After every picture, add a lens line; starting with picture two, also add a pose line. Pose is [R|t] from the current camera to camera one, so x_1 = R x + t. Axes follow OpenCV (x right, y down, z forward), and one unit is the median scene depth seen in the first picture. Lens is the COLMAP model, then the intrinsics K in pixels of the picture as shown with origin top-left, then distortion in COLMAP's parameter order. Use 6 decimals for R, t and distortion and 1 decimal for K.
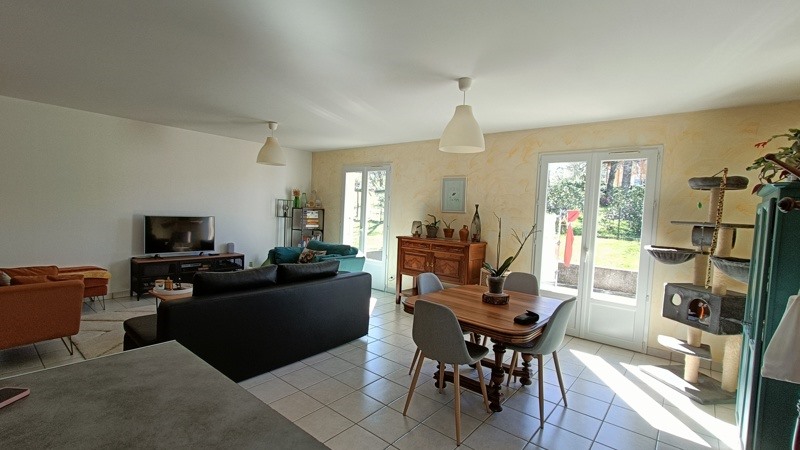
lens RADIAL K [[359.3, 0, 393.8], [0, 359.3, 228.8], [0, 0, 1]] dist [-0.003937, -0.000107]
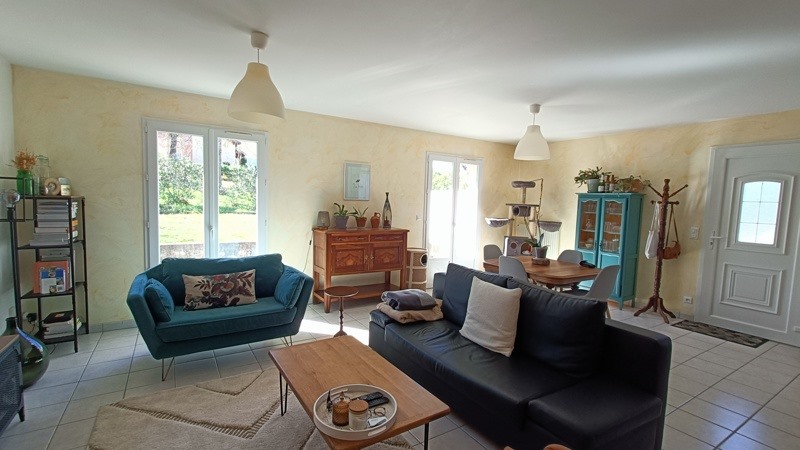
lens RADIAL K [[359.3, 0, 394.6], [0, 359.3, 225.5], [0, 0, 1]] dist [-0.003937, -0.000107]
pose [[0.301781, -0.102922, 0.947805, -0.739011], [0.033502, 0.994687, 0.097346, -0.069476], [-0.952788, 0.002377, 0.303626, 0.631342]]
